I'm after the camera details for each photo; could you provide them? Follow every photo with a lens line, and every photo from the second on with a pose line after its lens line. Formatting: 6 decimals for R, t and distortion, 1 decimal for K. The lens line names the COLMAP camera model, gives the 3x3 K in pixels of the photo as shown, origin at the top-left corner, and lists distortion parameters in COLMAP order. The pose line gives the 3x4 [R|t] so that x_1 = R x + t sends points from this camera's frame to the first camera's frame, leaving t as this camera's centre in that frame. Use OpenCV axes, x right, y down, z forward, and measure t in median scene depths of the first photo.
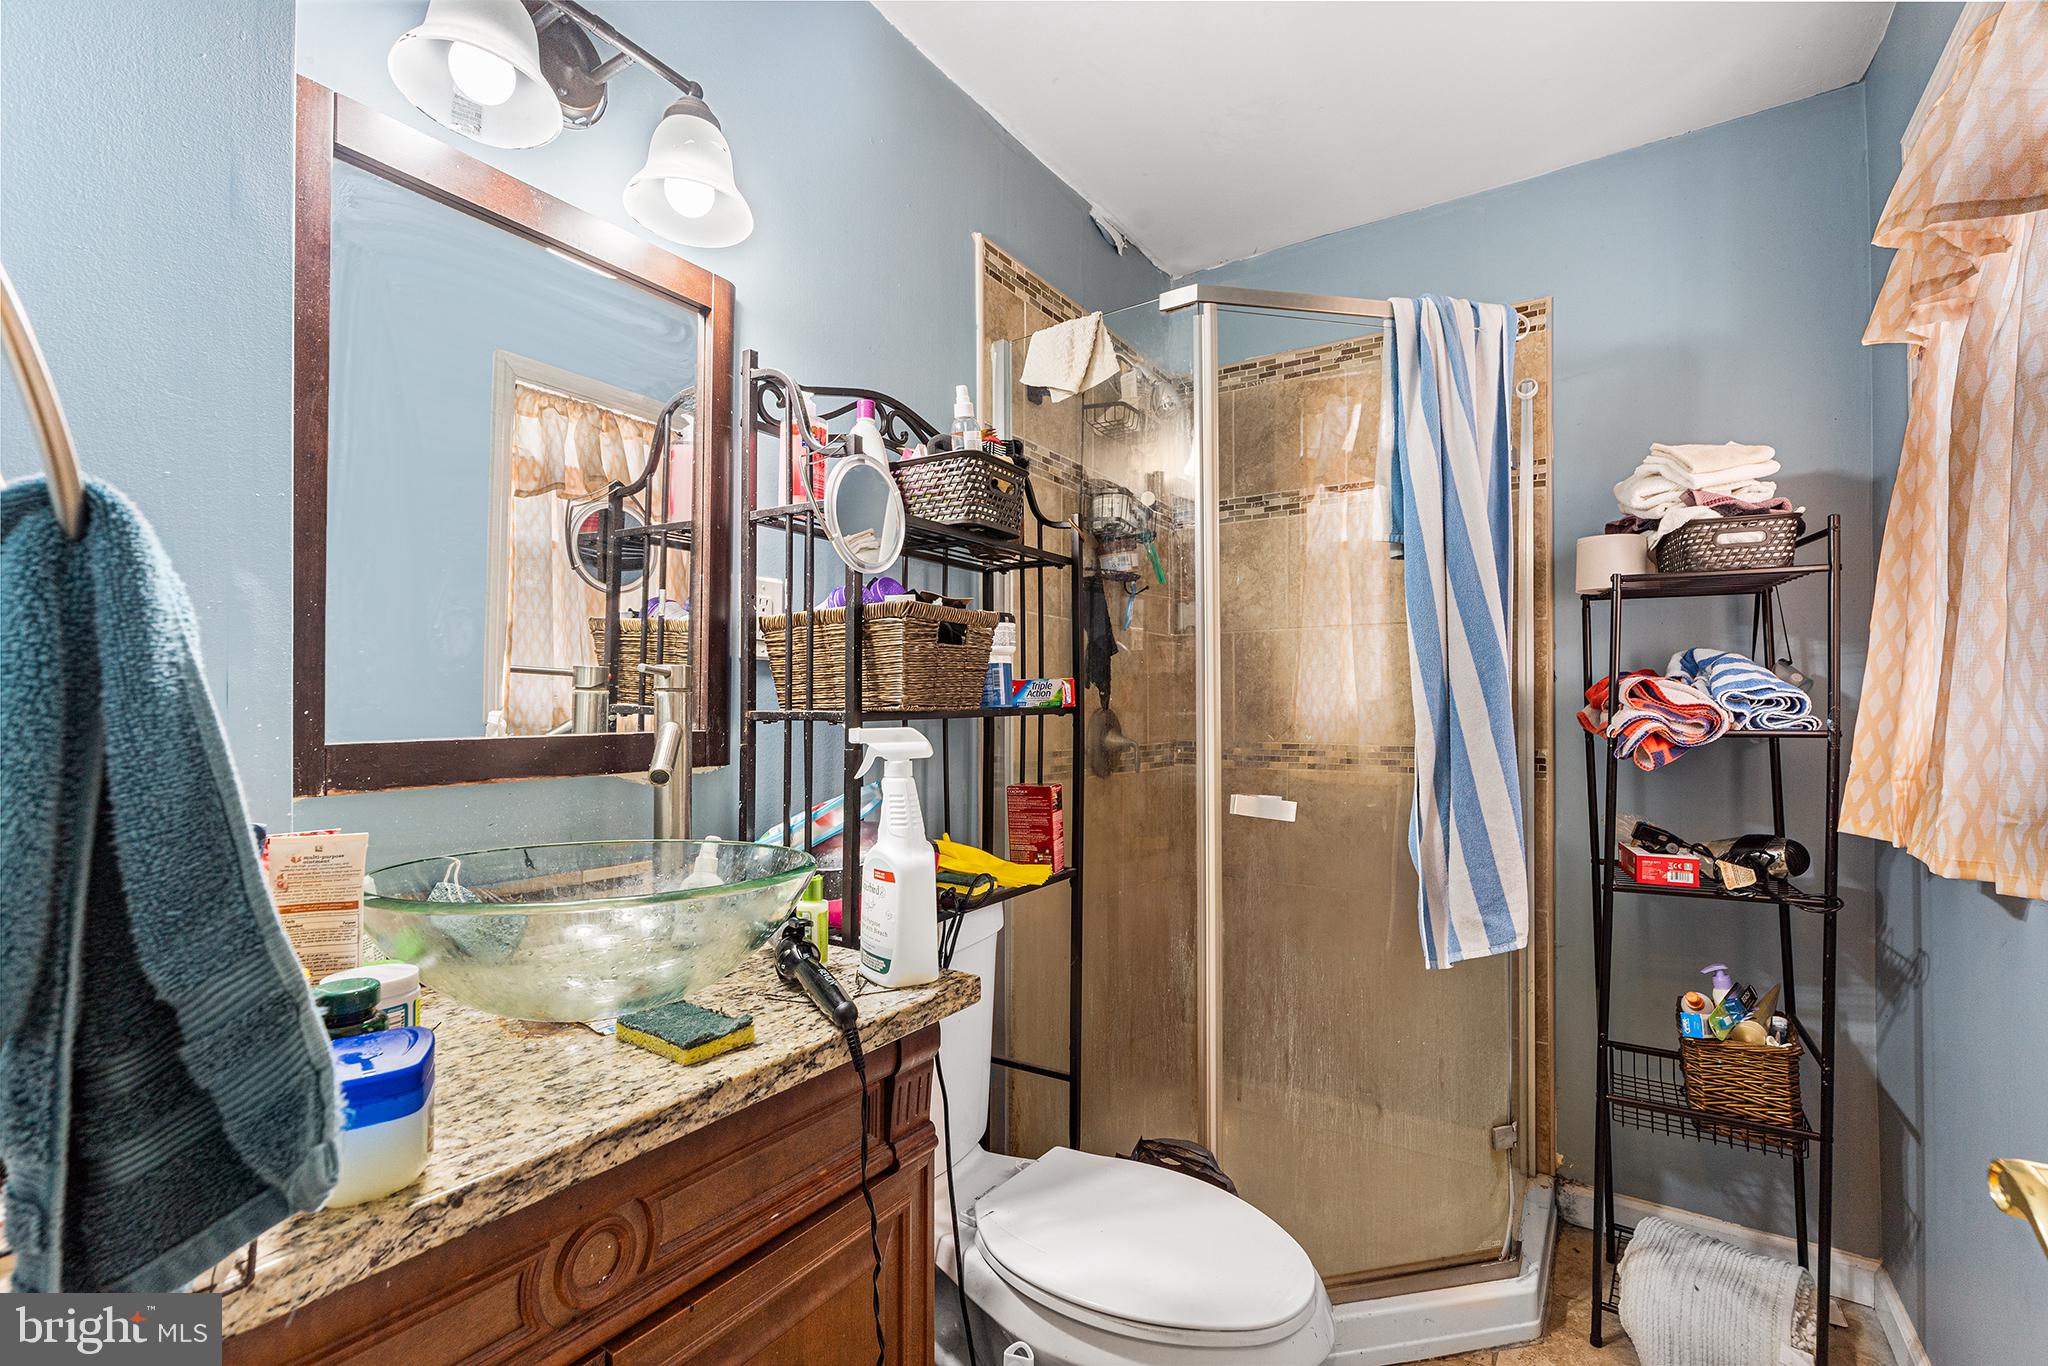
lens RADIAL K [[914.0, 0, 1021.7], [0, 914.0, 690.1], [0, 0, 1]] dist [-0.000721, -0.000197]
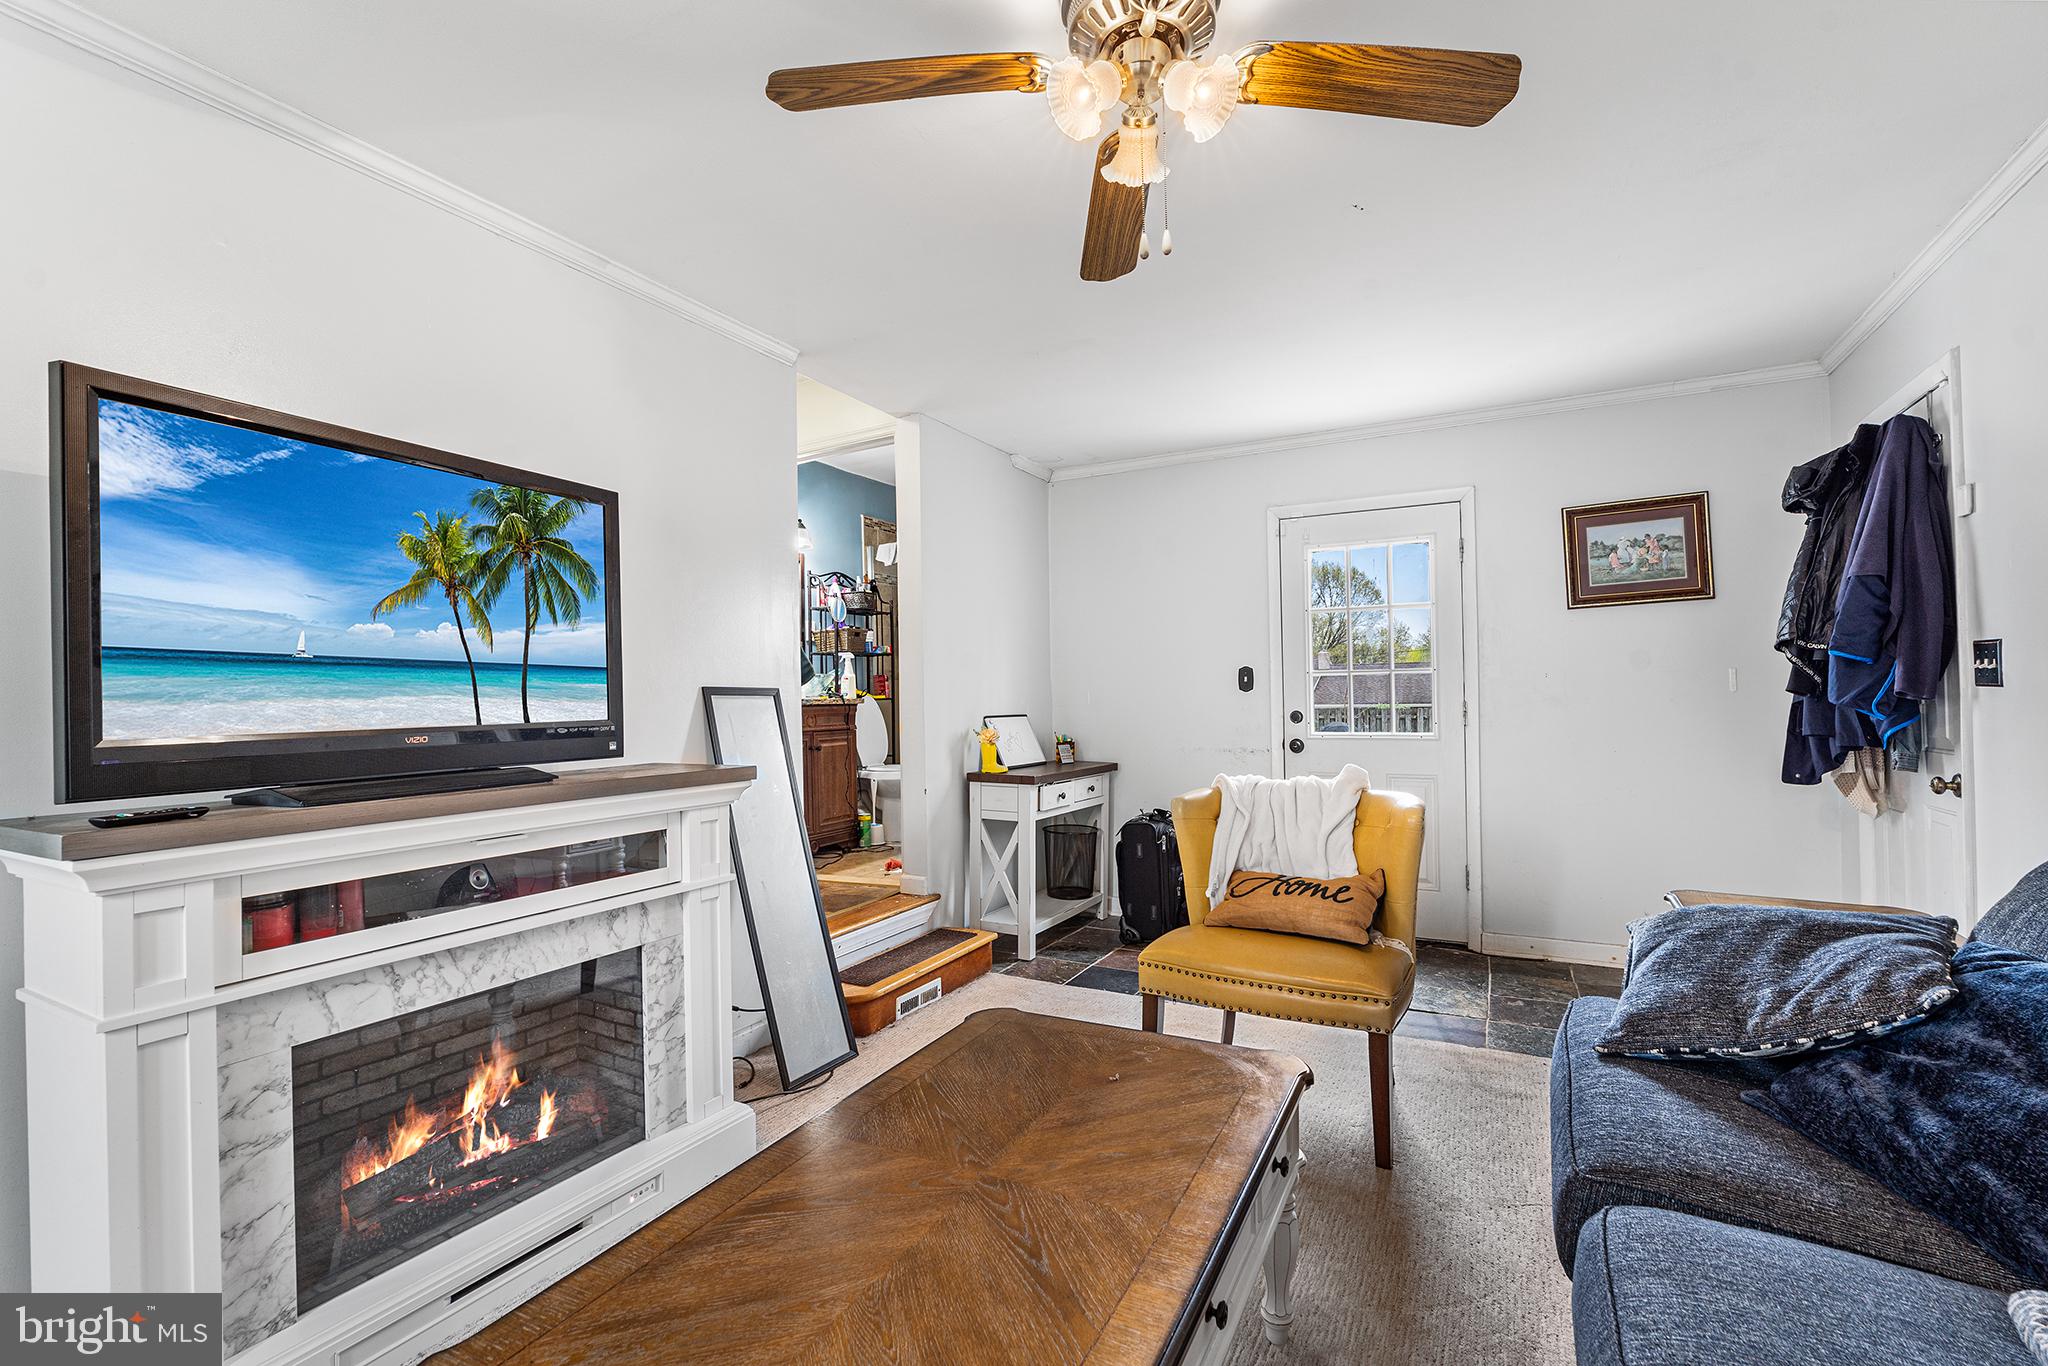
lens RADIAL K [[914.0, 0, 1021.7], [0, 914.0, 690.1], [0, 0, 1]] dist [-0.000721, -0.000197]
pose [[0.994203, -0.018336, 0.105944, 0.219018], [0.017232, 0.999787, 0.011320, 0.156283], [-0.106129, -0.009429, 0.994308, -3.173950]]
